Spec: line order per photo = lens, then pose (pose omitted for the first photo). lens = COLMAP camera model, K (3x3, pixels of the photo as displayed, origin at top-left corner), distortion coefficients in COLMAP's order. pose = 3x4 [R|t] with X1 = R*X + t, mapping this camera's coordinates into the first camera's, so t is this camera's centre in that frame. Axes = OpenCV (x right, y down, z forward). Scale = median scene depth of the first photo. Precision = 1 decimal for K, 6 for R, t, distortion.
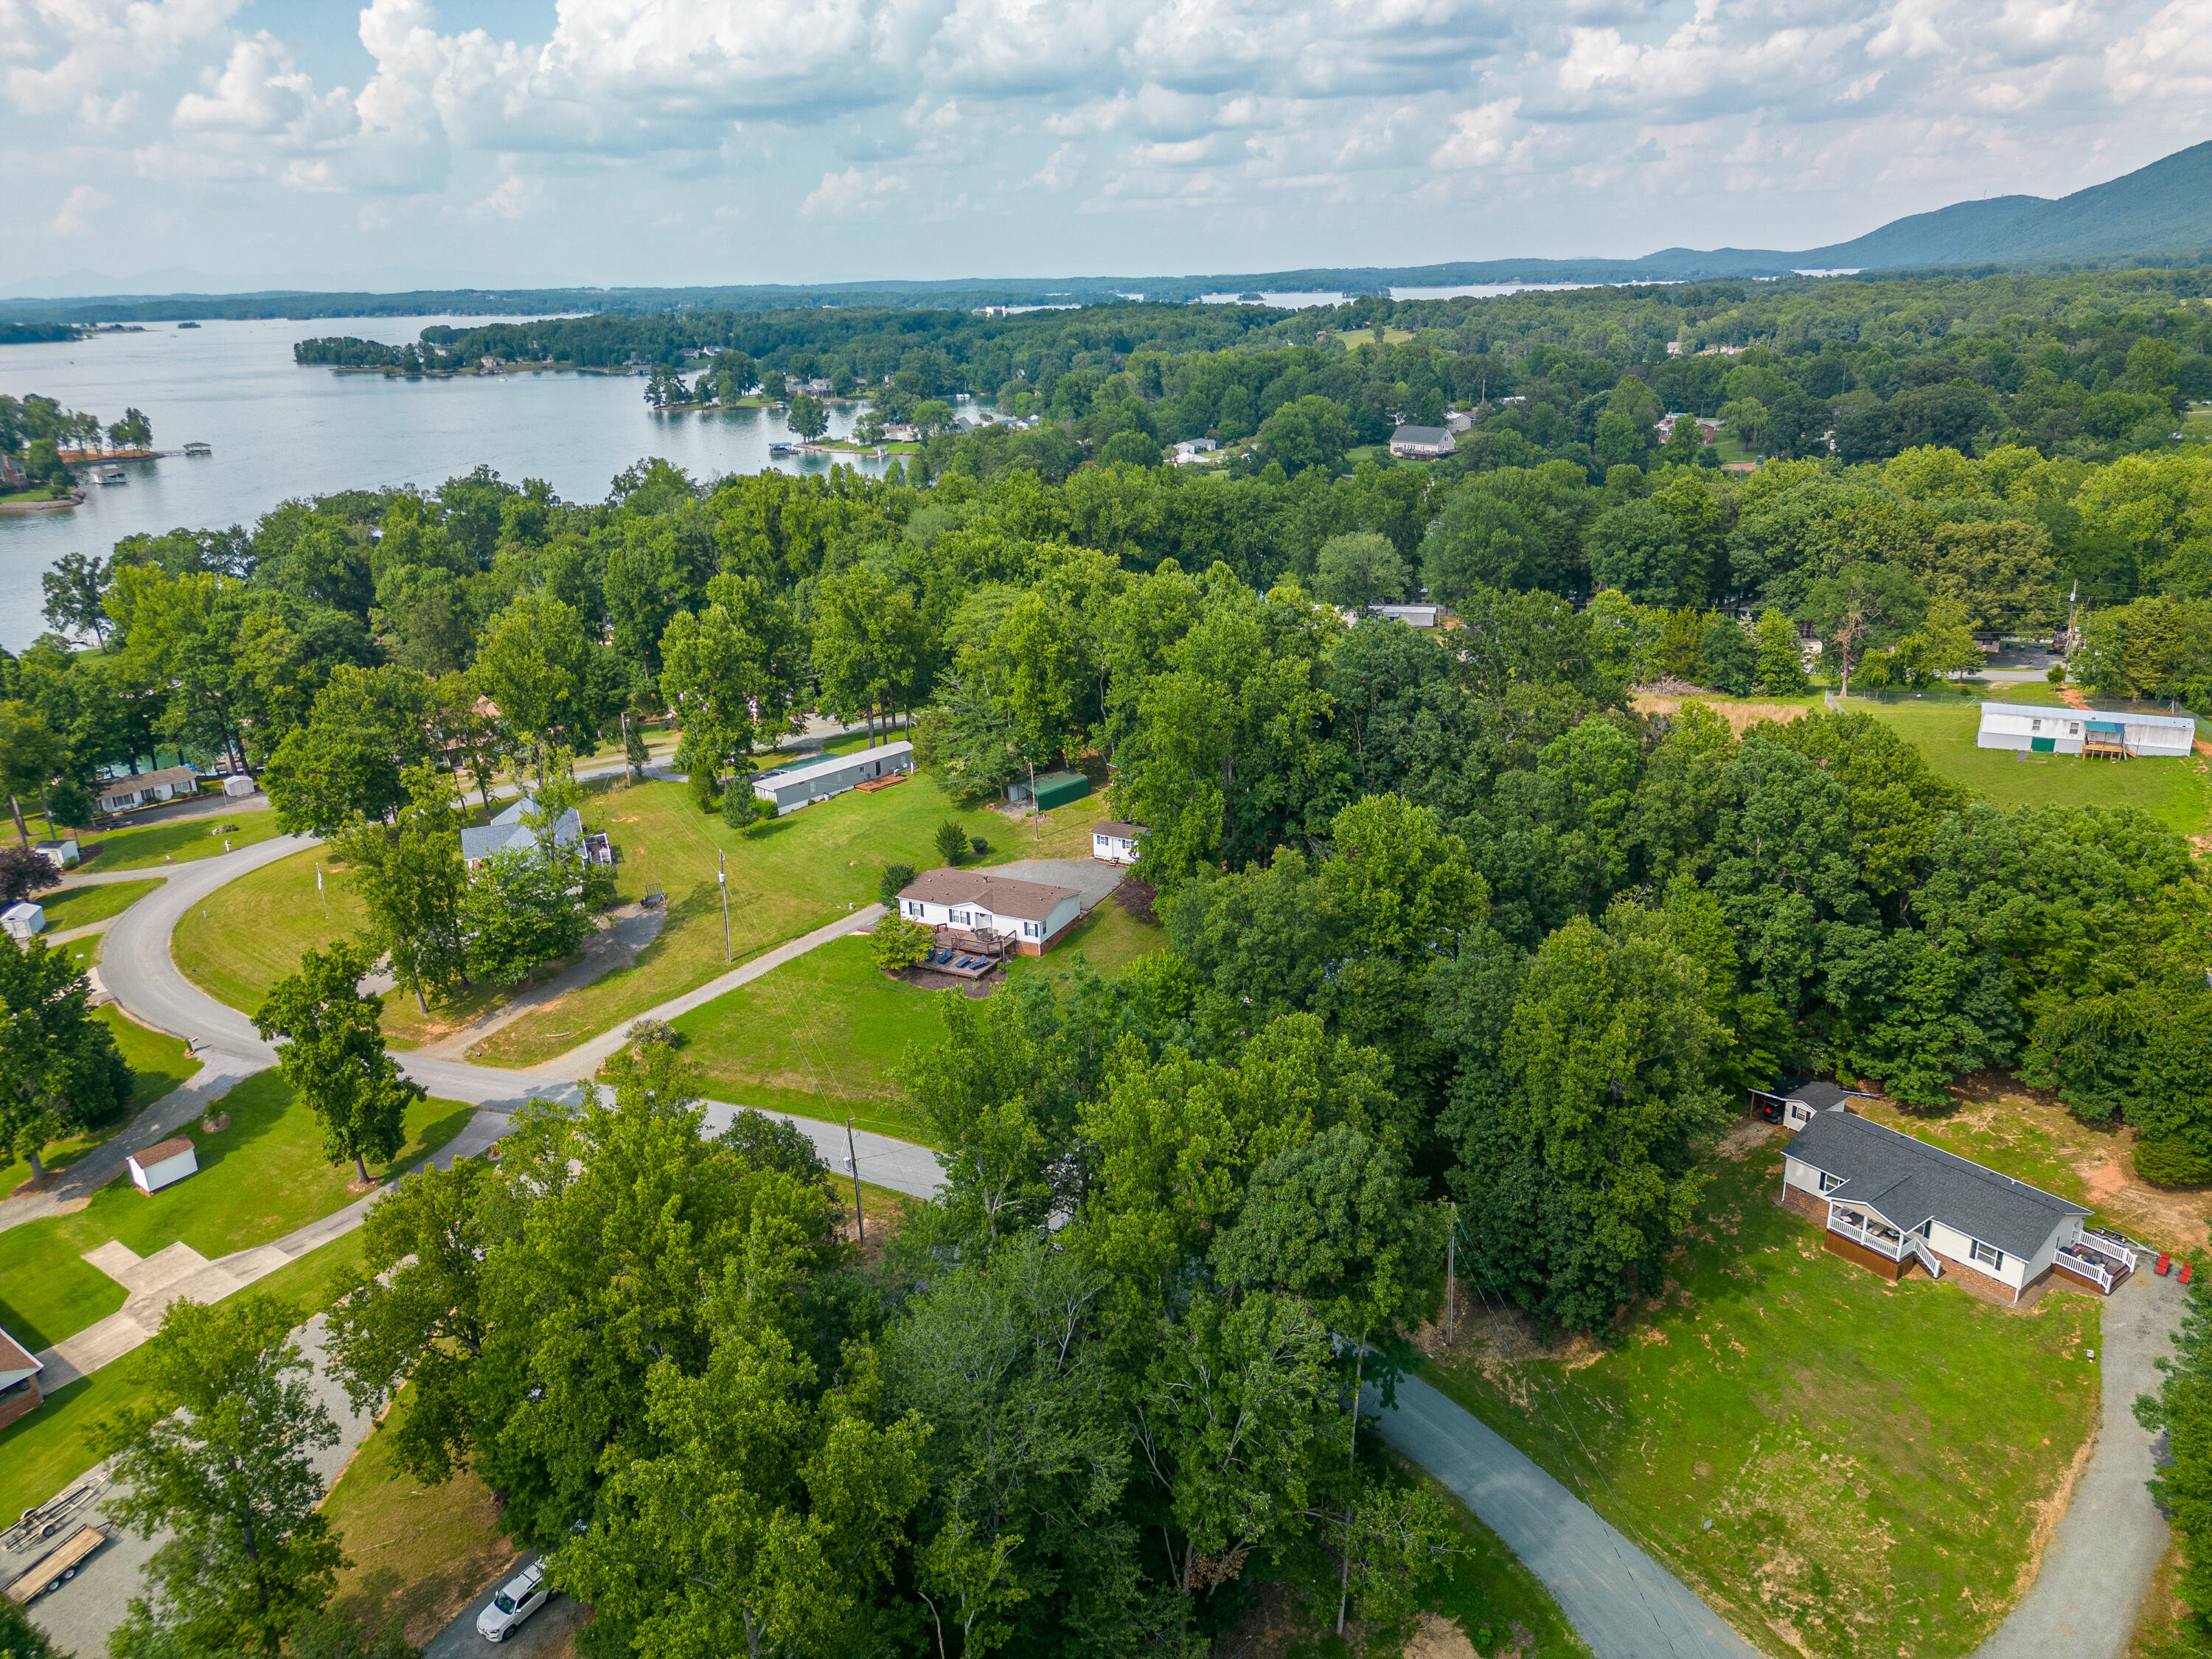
lens RADIAL K [[1539.8, 0, 1110.3], [0, 1539.8, 823.1], [0, 0, 1]] dist [0.069746, -0.065242]
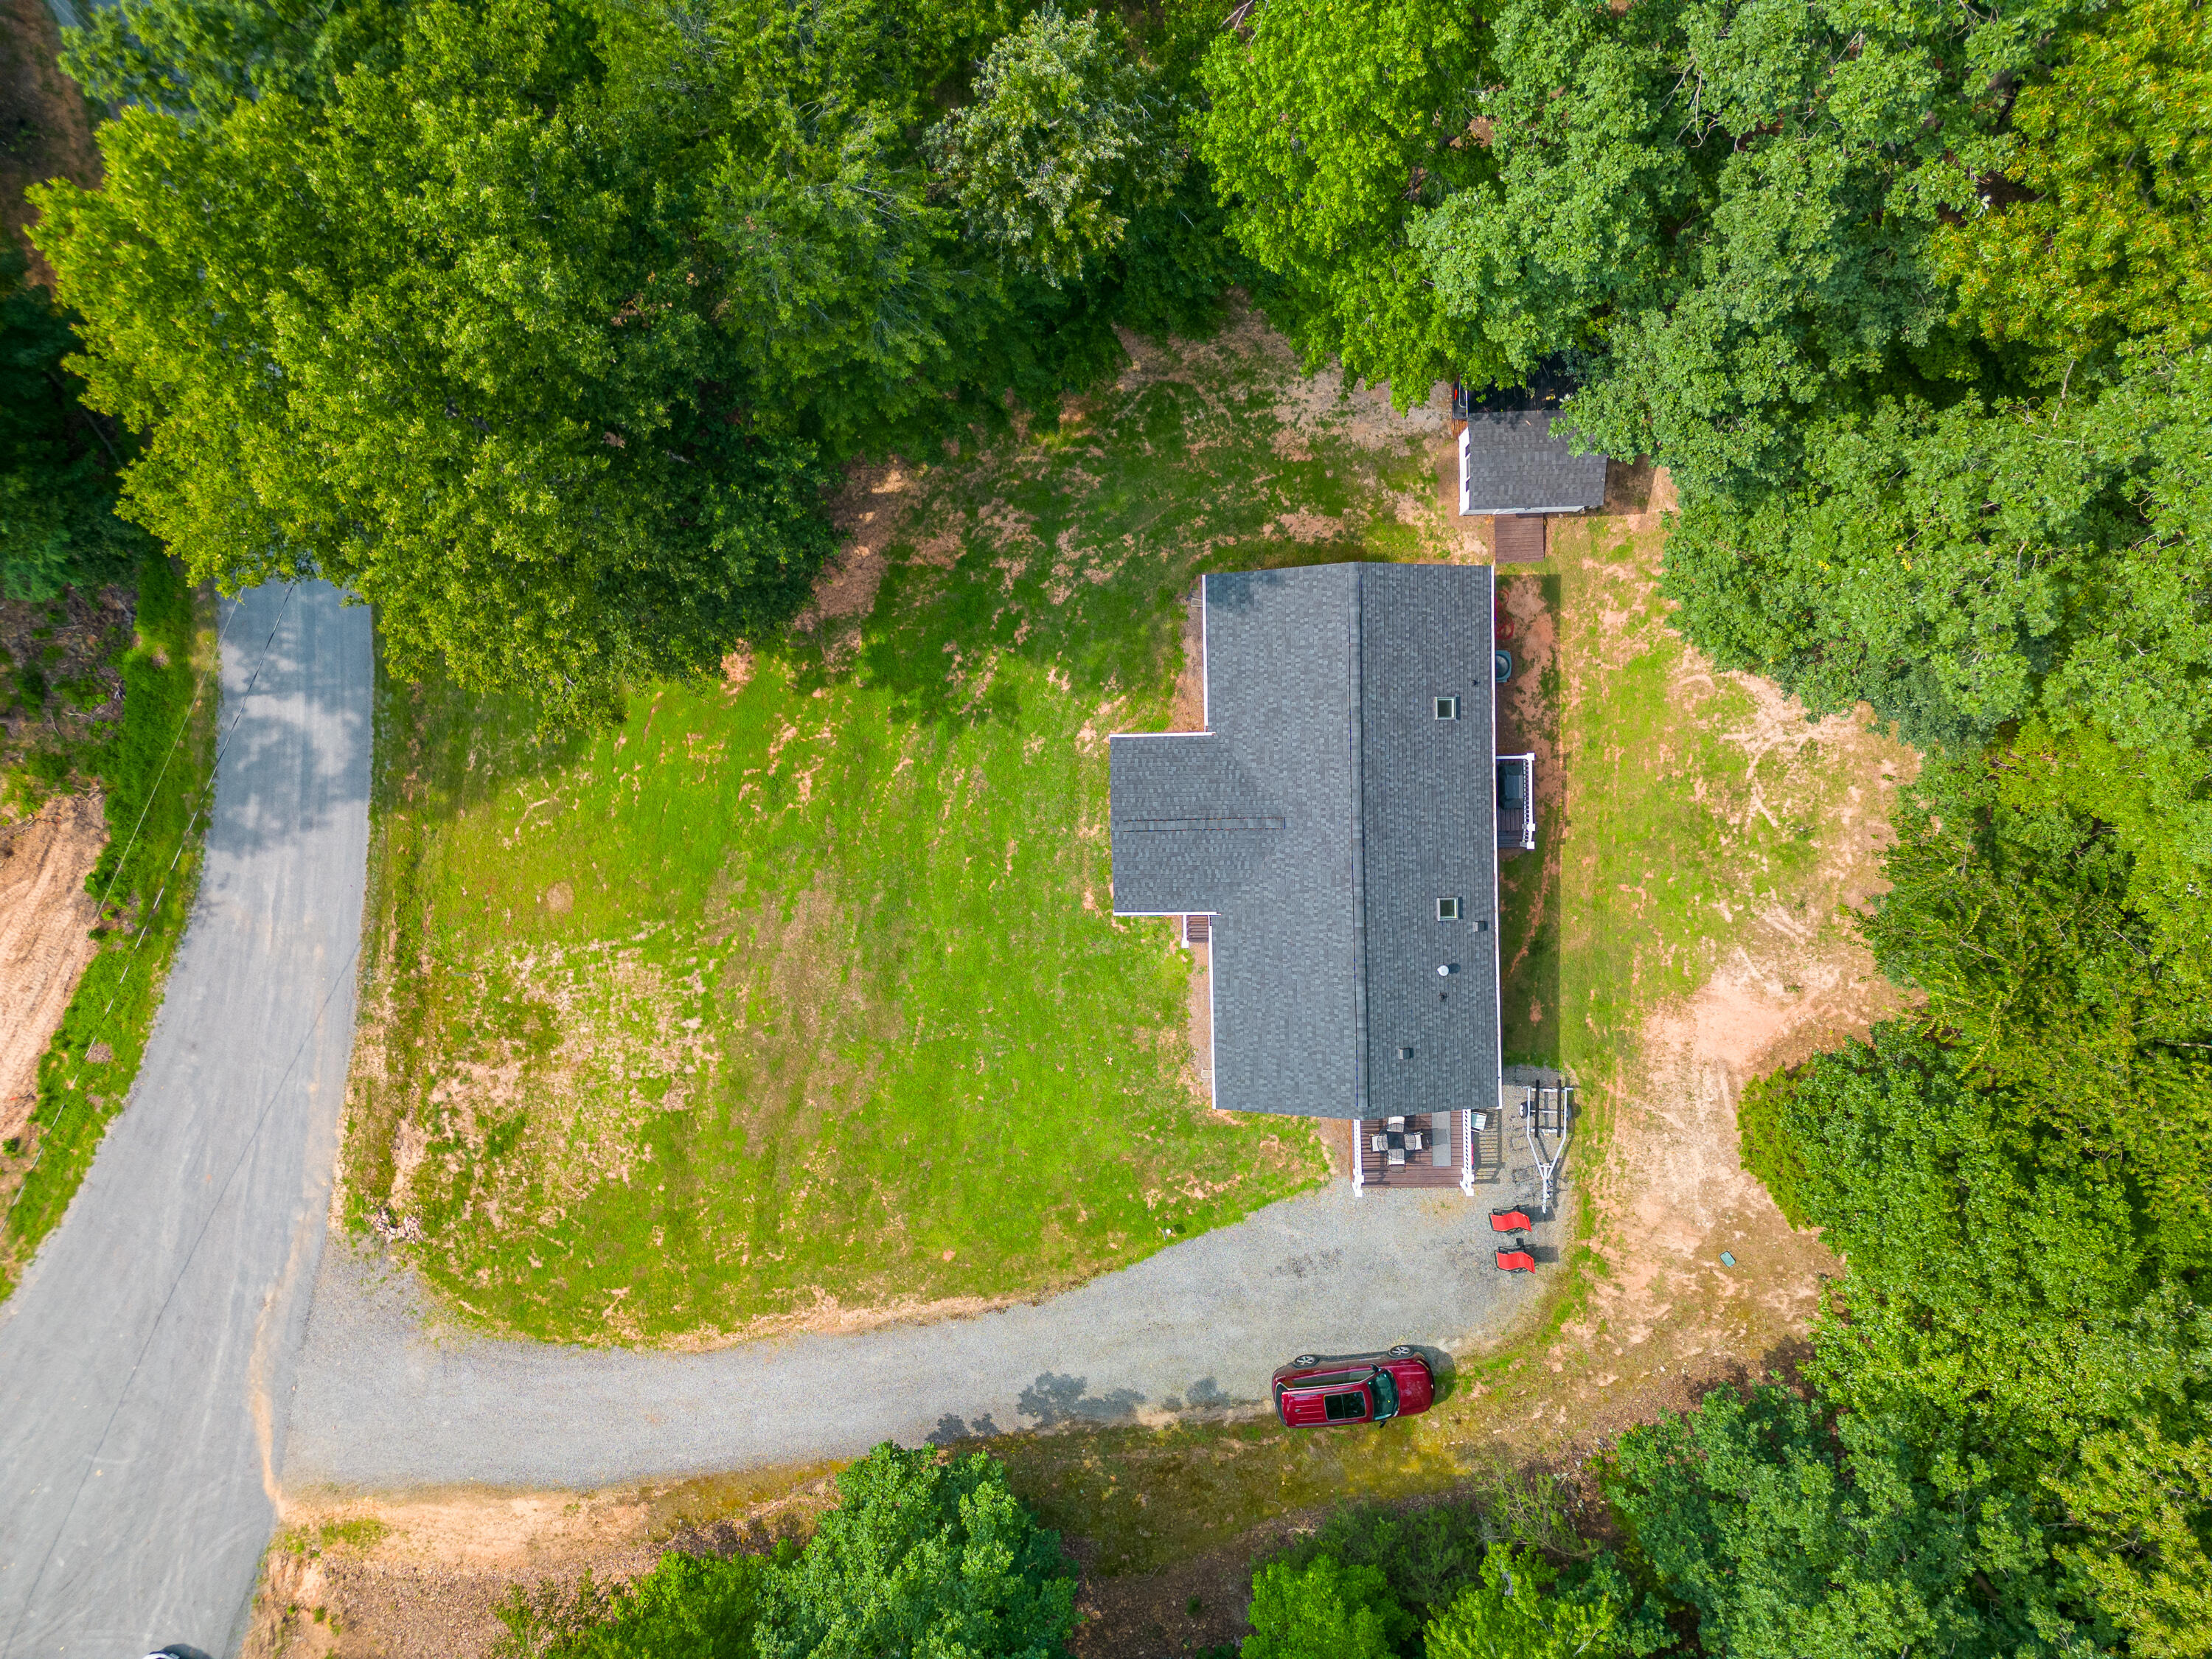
lens RADIAL K [[1539.8, 0, 1103.9], [0, 1539.8, 826.0], [0, 0, 1]] dist [0.069746, -0.065242]
pose [[0.817394, 0.575878, 0.015198, 0.333827], [-0.186135, 0.239046, 0.953001, -0.135008], [0.545180, -0.781806, 0.302586, 0.604183]]
